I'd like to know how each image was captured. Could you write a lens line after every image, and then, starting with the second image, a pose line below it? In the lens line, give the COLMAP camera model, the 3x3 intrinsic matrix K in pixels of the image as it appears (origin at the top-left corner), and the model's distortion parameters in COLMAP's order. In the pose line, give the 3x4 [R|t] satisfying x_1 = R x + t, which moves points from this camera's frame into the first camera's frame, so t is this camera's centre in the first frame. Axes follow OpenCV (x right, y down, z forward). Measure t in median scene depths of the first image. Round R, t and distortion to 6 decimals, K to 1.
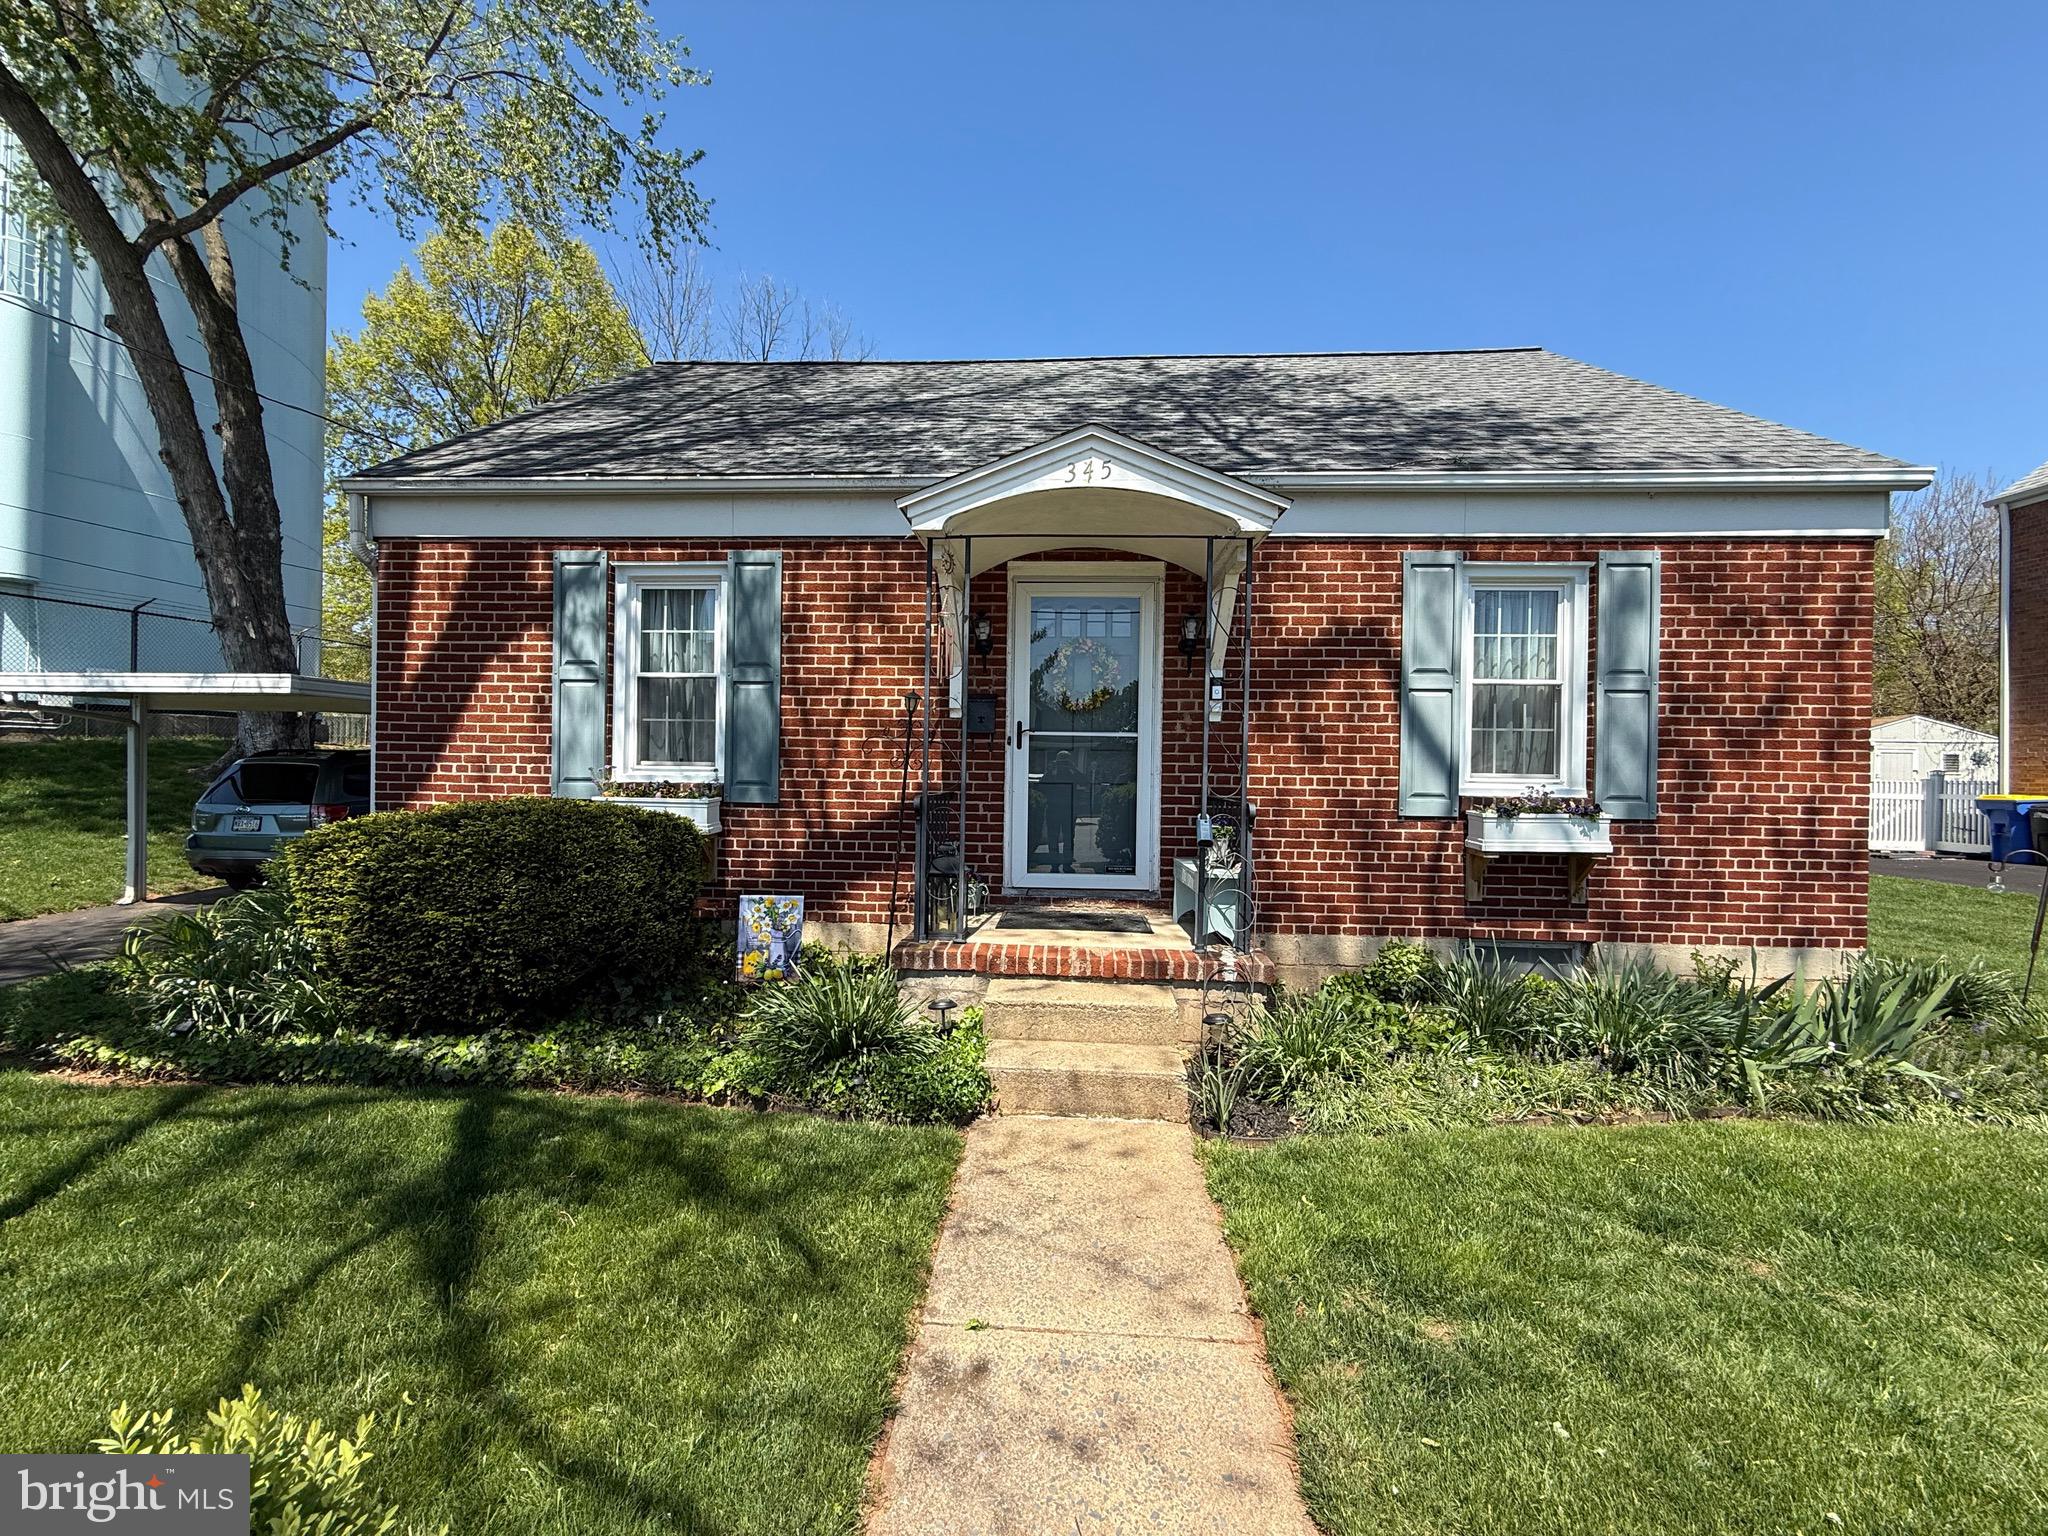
lens RADIAL K [[814.0, 0, 1026.4], [0, 814.0, 764.3], [0, 0, 1]] dist [-0.001766, 0.000170]
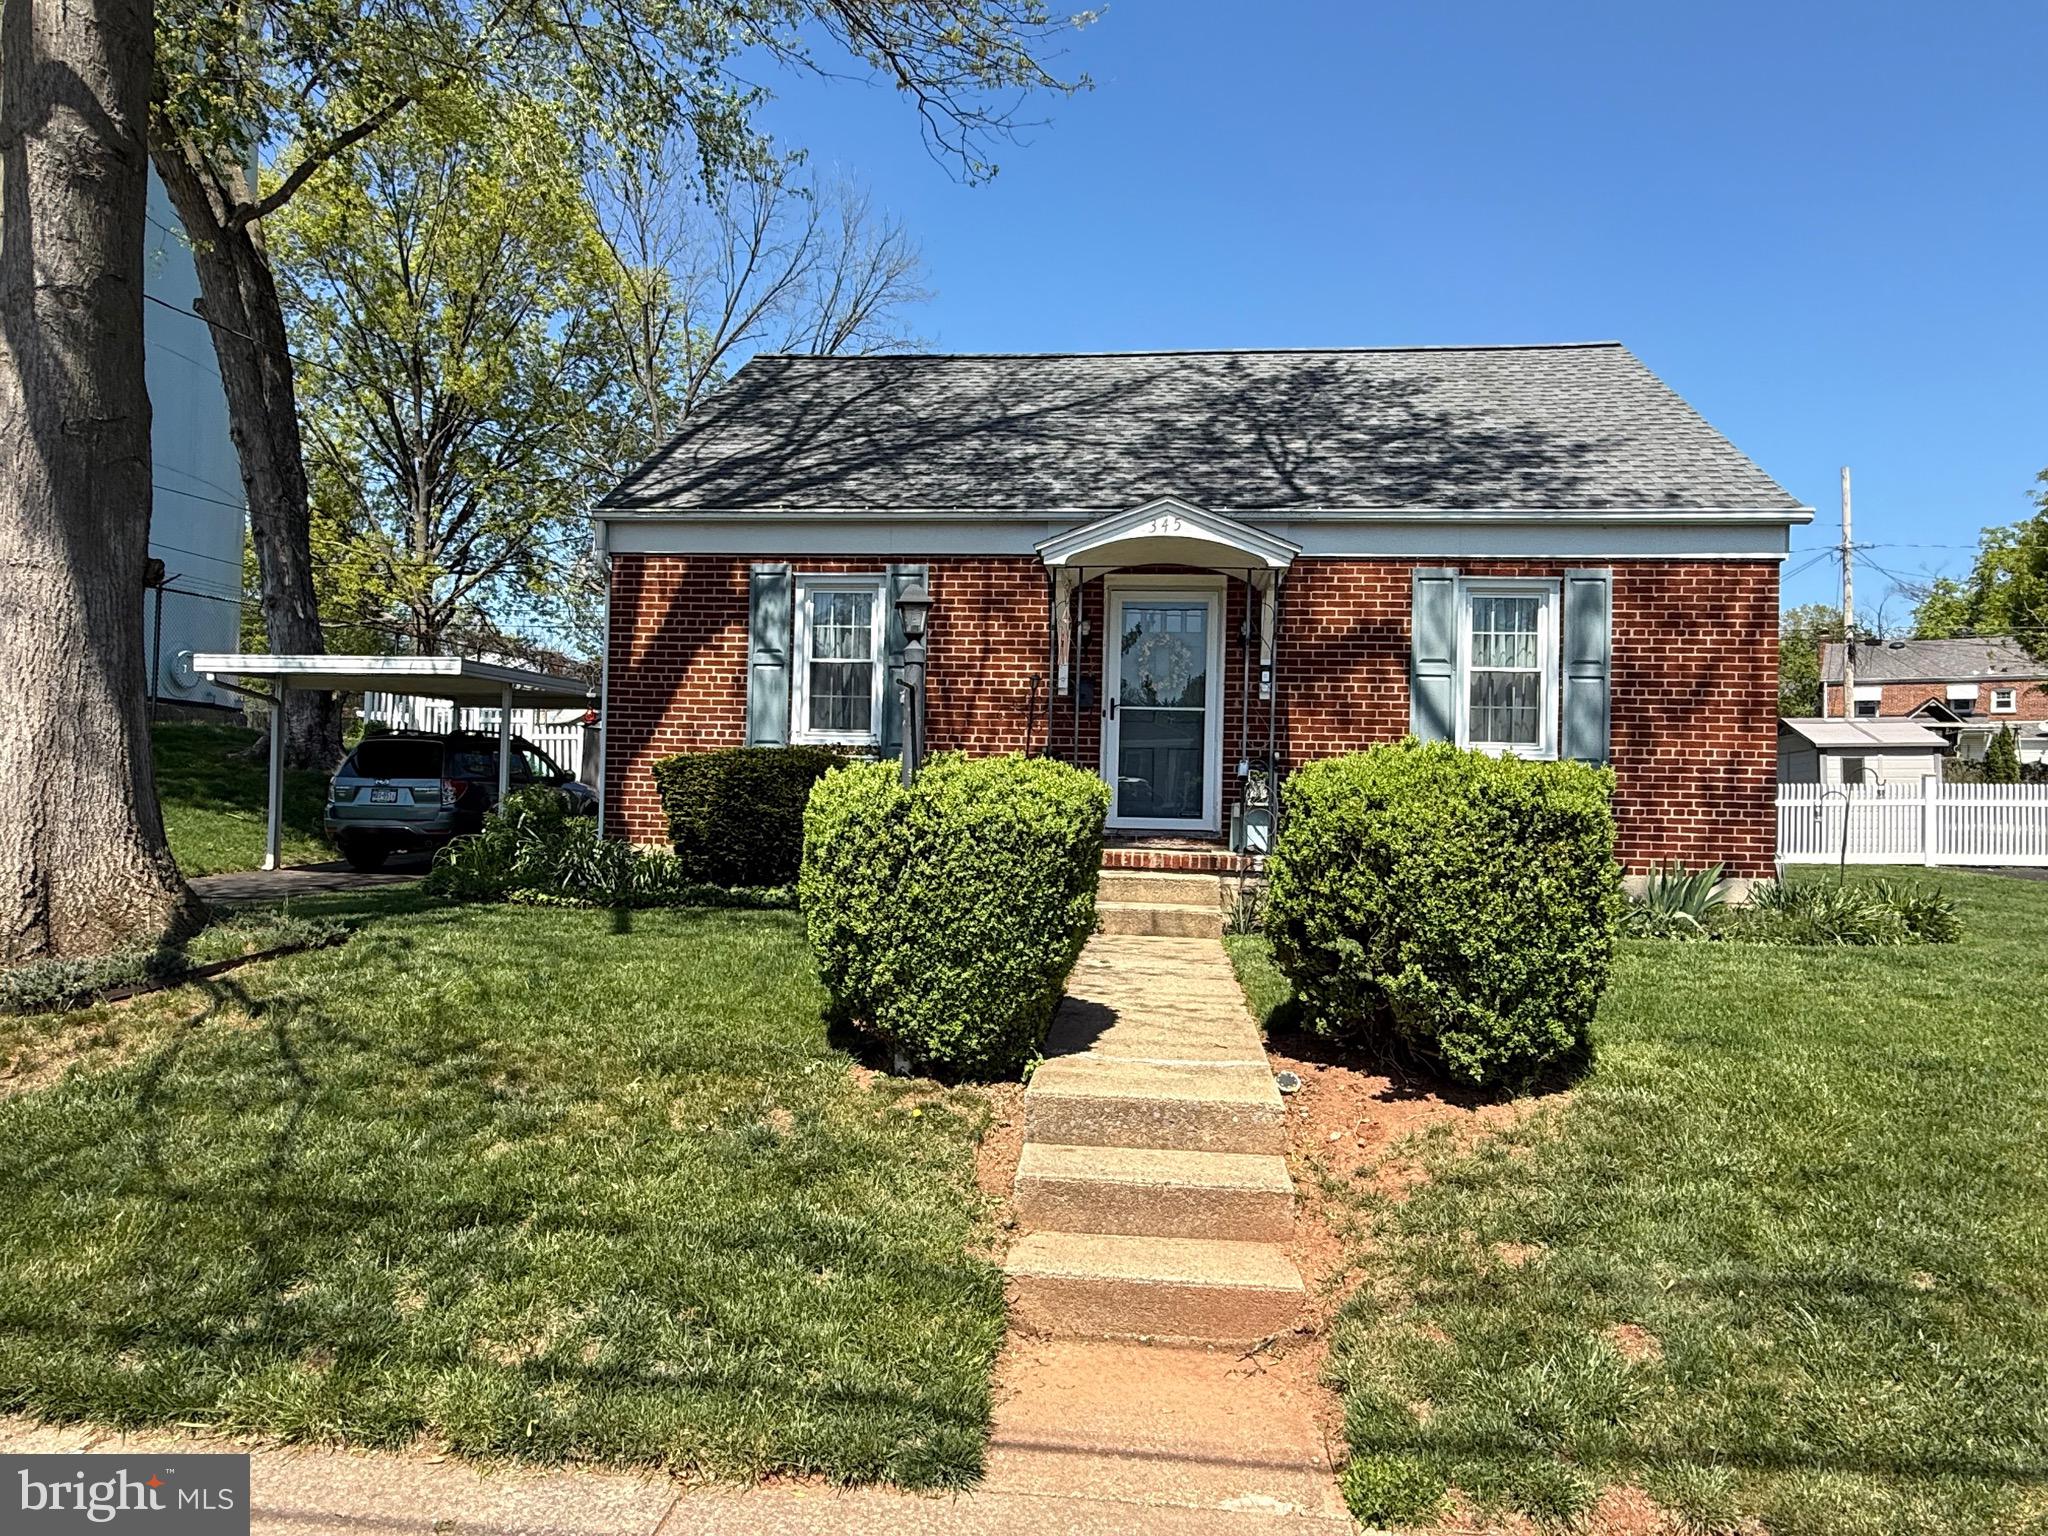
lens RADIAL K [[1251.1, 0, 1021.2], [0, 1251.1, 772.3], [0, 0, 1]] dist [-0.005819, -0.002108]
pose [[0.998273, 0.009930, -0.057893, -0.037334], [-0.010883, 0.999810, -0.016174, 0.097622], [0.057722, 0.016777, 0.998192, -0.979262]]
